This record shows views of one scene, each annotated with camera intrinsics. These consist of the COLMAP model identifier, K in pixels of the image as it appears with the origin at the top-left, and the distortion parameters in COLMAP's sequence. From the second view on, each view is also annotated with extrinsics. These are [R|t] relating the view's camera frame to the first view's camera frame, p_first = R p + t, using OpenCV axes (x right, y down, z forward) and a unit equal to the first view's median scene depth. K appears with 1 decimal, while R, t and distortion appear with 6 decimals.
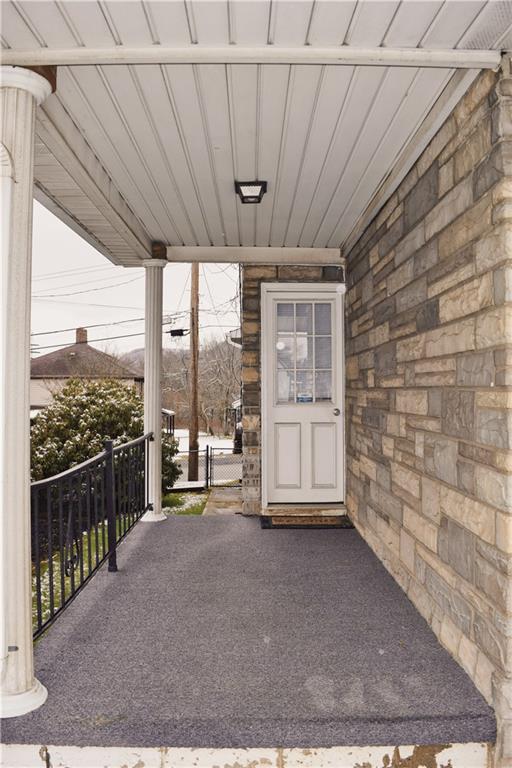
lens RADIAL K [[602.7, 0, 256.5], [0, 602.7, 385.7], [0, 0, 1]] dist [-0.070416, -0.007080]
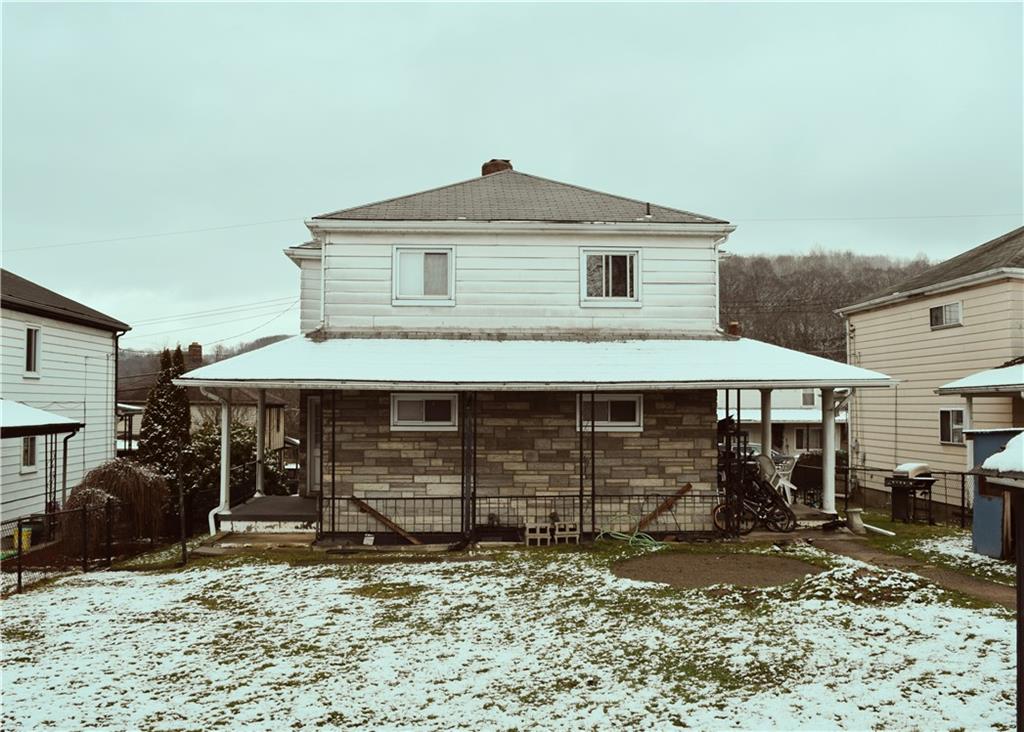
lens RADIAL K [[966.2, 0, 511.1], [0, 966.2, 366.7], [0, 0, 1]] dist [-0.001290, 0.000000]
pose [[0.998625, 0.010022, 0.051452, 0.604025], [-0.008423, 0.999478, -0.031204, -0.174638], [-0.051738, 0.030728, 0.998188, -2.801921]]
